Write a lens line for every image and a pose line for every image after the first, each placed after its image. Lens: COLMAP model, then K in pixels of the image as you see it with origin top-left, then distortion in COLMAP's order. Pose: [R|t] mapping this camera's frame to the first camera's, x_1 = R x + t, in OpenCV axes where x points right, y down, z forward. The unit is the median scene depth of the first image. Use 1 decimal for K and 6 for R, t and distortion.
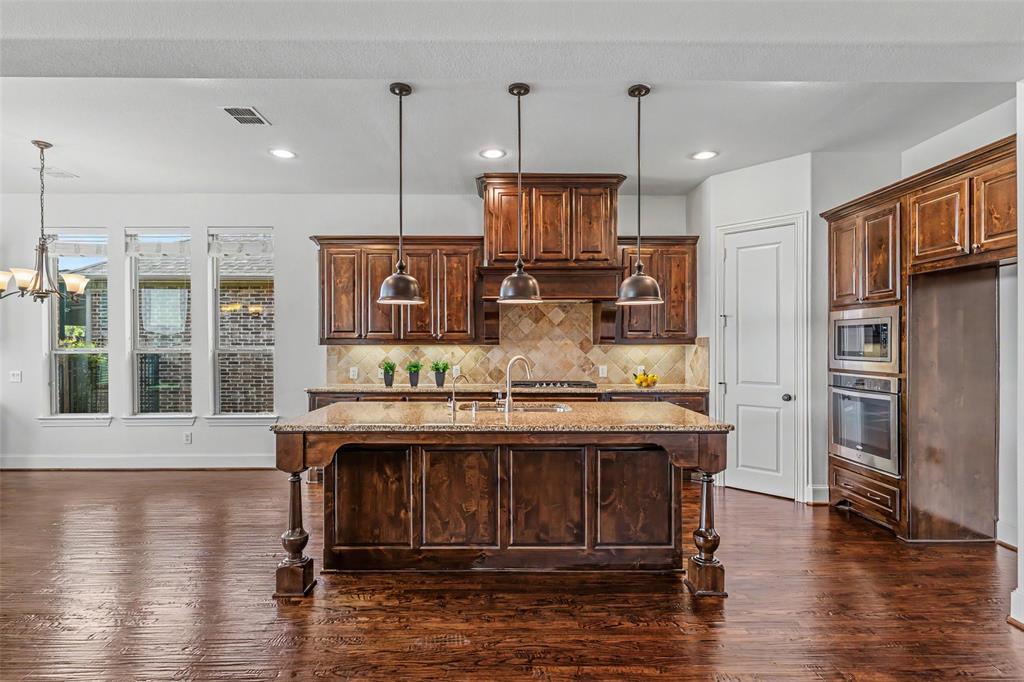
lens RADIAL K [[509.6, 0, 510.8], [0, 509.6, 346.1], [0, 0, 1]] dist [-0.000741, -0.000608]
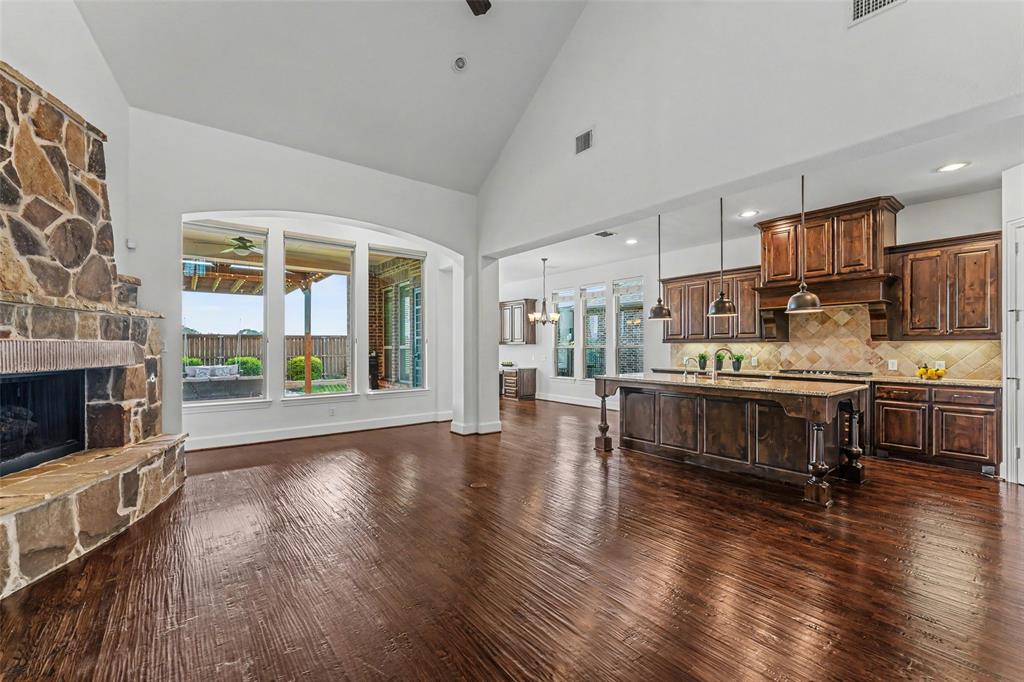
lens RADIAL K [[420.1, 0, 512.0], [0, 420.1, 341.0], [0, 0, 1]] dist [-0.000198, -0.000109]
pose [[0.607100, -0.010903, -0.794550, 0.457666], [-0.000684, 0.999898, -0.014244, 0.011545], [0.794625, 0.009191, 0.607031, -0.261690]]
